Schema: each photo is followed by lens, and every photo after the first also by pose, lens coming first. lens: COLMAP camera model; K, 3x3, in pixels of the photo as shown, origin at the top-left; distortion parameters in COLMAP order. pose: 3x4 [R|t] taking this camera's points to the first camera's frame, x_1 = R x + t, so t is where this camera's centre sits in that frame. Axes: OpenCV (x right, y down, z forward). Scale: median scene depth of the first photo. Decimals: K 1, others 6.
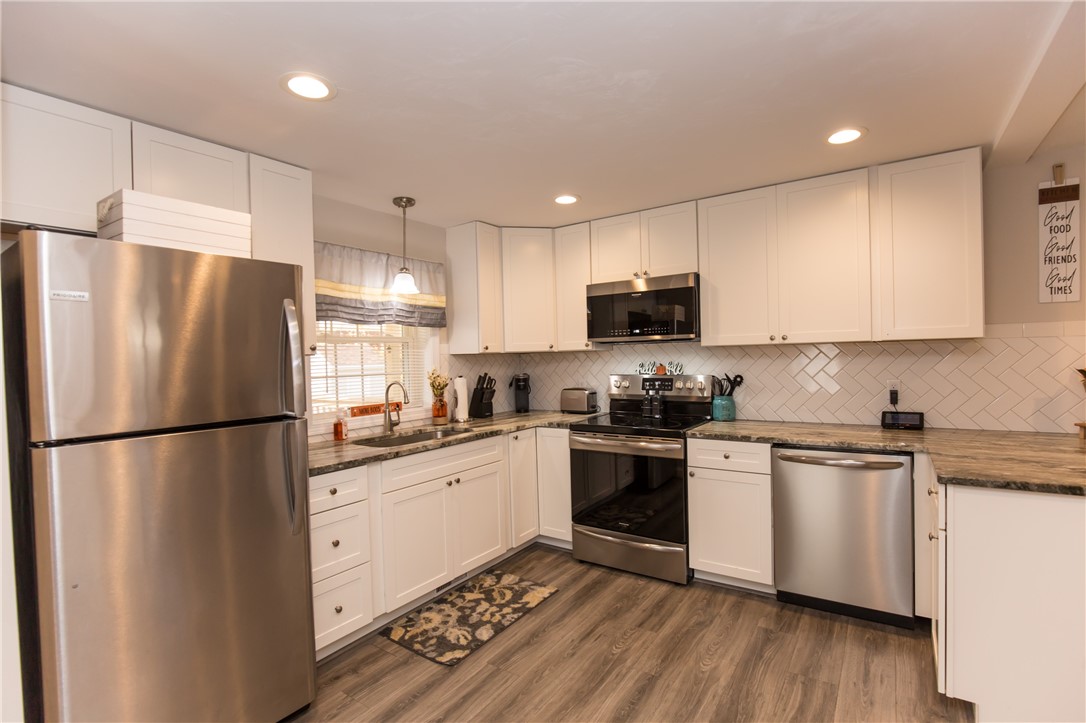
lens RADIAL K [[499.1, 0, 543.4], [0, 499.1, 363.9], [0, 0, 1]] dist [-0.033692, 0.005476]
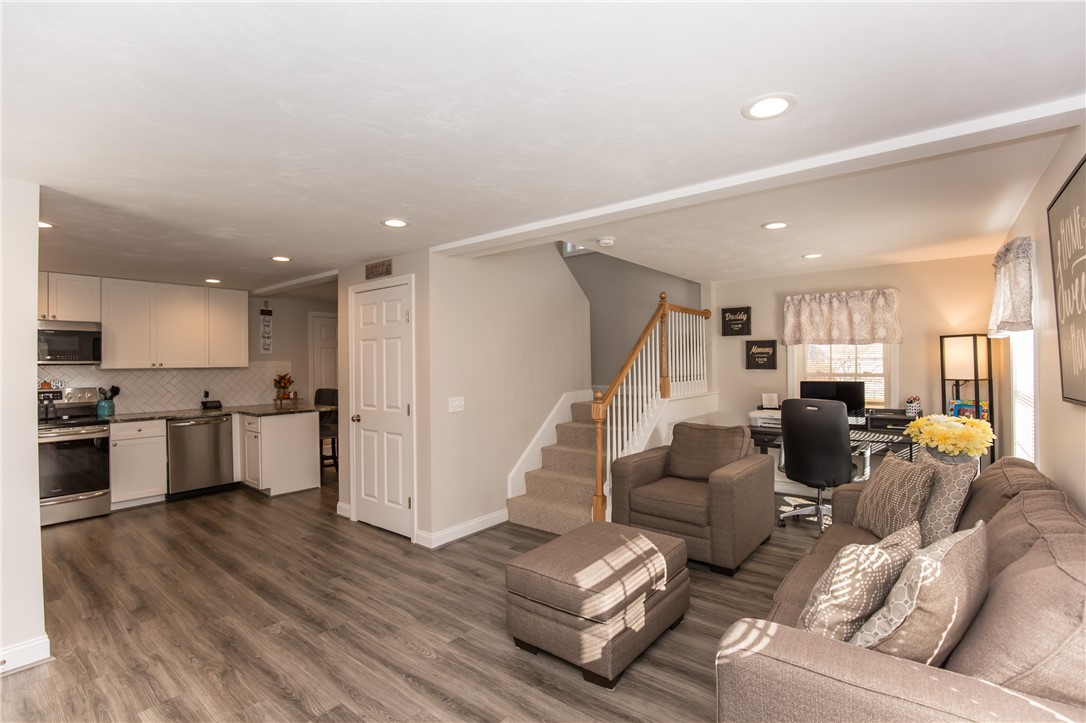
lens RADIAL K [[495.6, 0, 546.8], [0, 495.6, 361.6], [0, 0, 1]] dist [-0.030067, 0.000157]
pose [[0.065978, 0.027090, 0.997453, -1.233645], [0.024121, 0.999296, -0.028735, 0.022479], [-0.997529, 0.025956, 0.065278, -0.570248]]
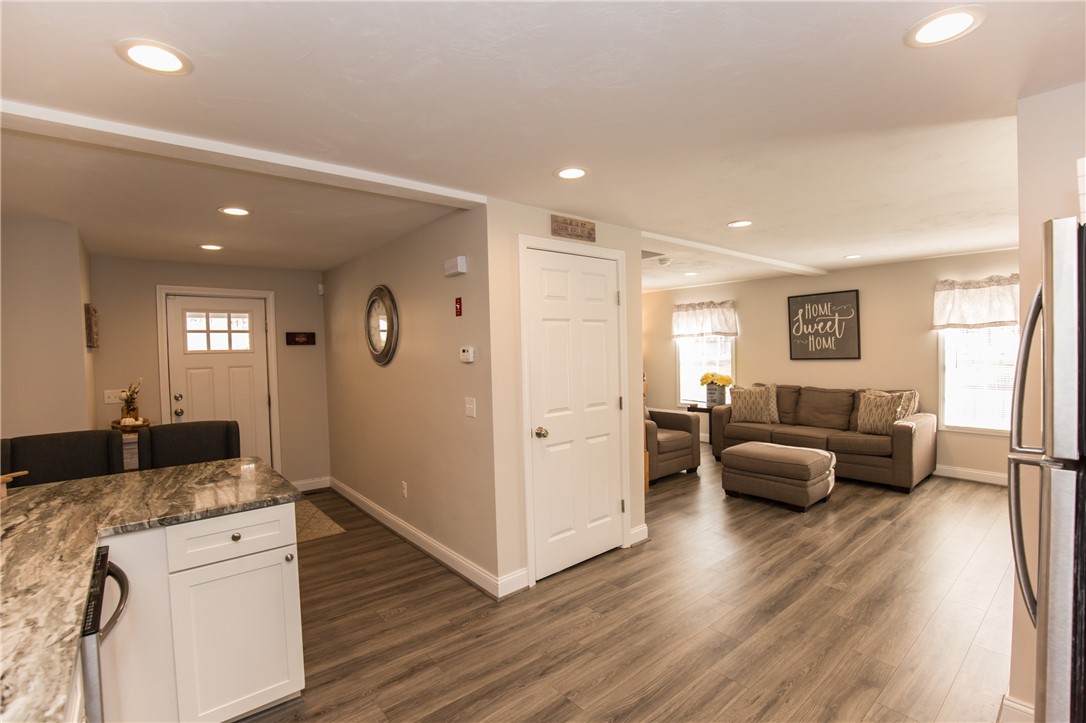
lens RADIAL K [[499.1, 0, 543.4], [0, 499.1, 363.9], [0, 0, 1]] dist [-0.033692, 0.005476]
pose [[-0.963998, 0.037164, 0.263299, -0.016124], [0.049590, 0.997940, 0.040706, -0.049606], [-0.261244, 0.052297, -0.963855, 1.159297]]
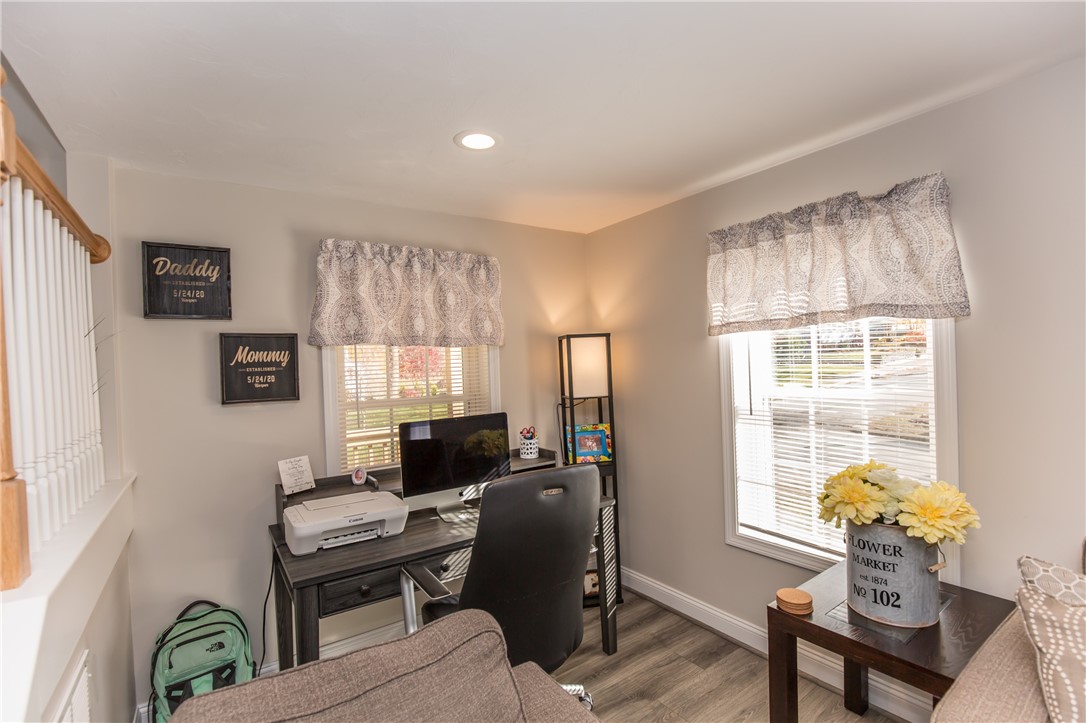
lens RADIAL K [[499.1, 0, 543.4], [0, 499.1, 363.9], [0, 0, 1]] dist [-0.033692, 0.005476]
pose [[-0.934596, 0.057740, 0.350994, -0.019346], [0.065052, 0.997841, 0.009067, -0.021186], [-0.349713, 0.031307, -0.936334, -0.682205]]
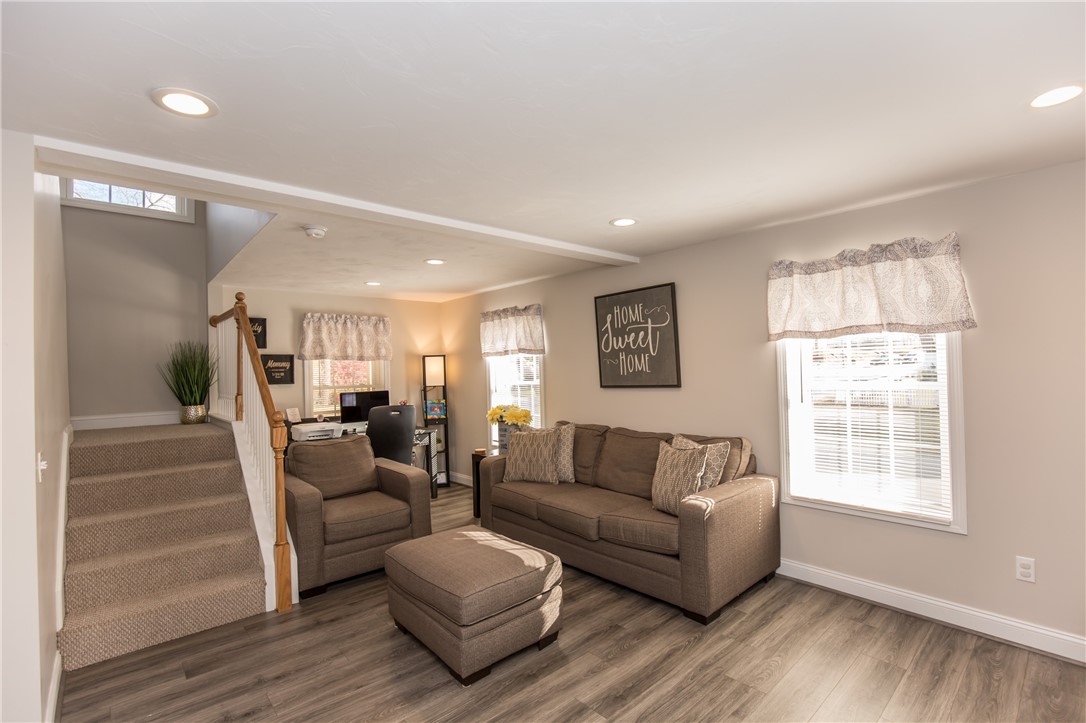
lens RADIAL K [[499.1, 0, 543.4], [0, 499.1, 363.9], [0, 0, 1]] dist [-0.033692, 0.005476]
pose [[-0.971656, 0.051110, 0.230806, -0.686036], [0.052499, 0.998621, -0.000125, -0.005678], [-0.230494, 0.011996, -0.973000, 0.275065]]
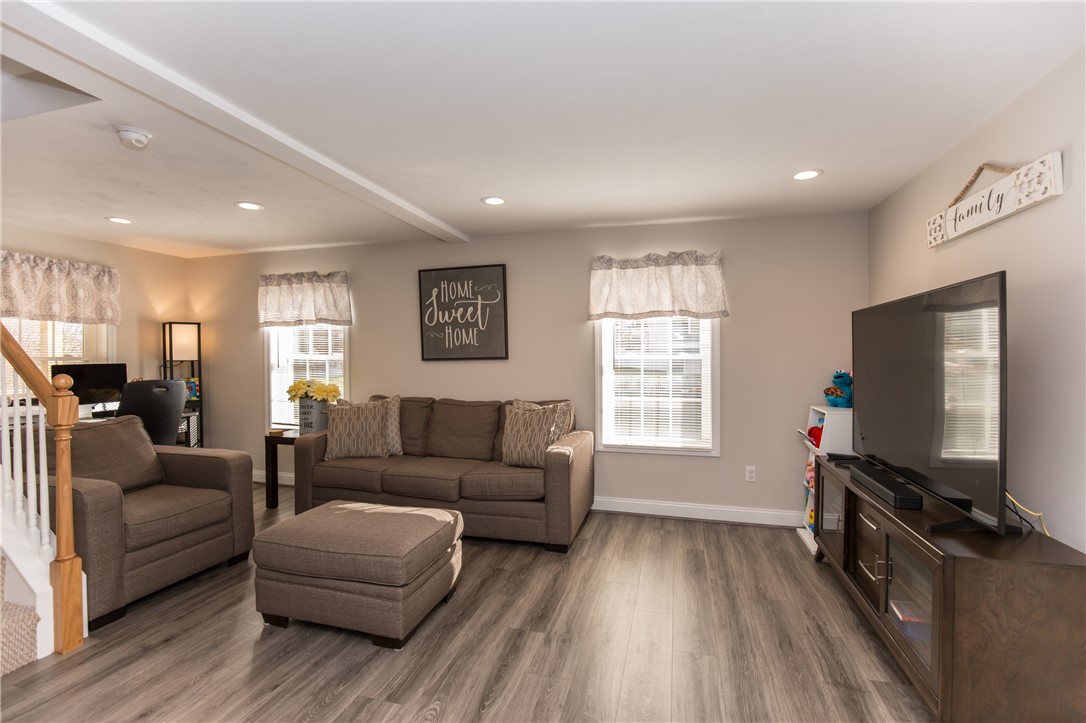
lens RADIAL K [[499.1, 0, 543.4], [0, 499.1, 363.9], [0, 0, 1]] dist [-0.033692, 0.005476]
pose [[-0.939743, 0.031166, -0.340457, -0.325493], [0.019994, 0.999142, 0.036277, 0.038212], [0.341296, 0.027284, -0.939560, 0.322326]]
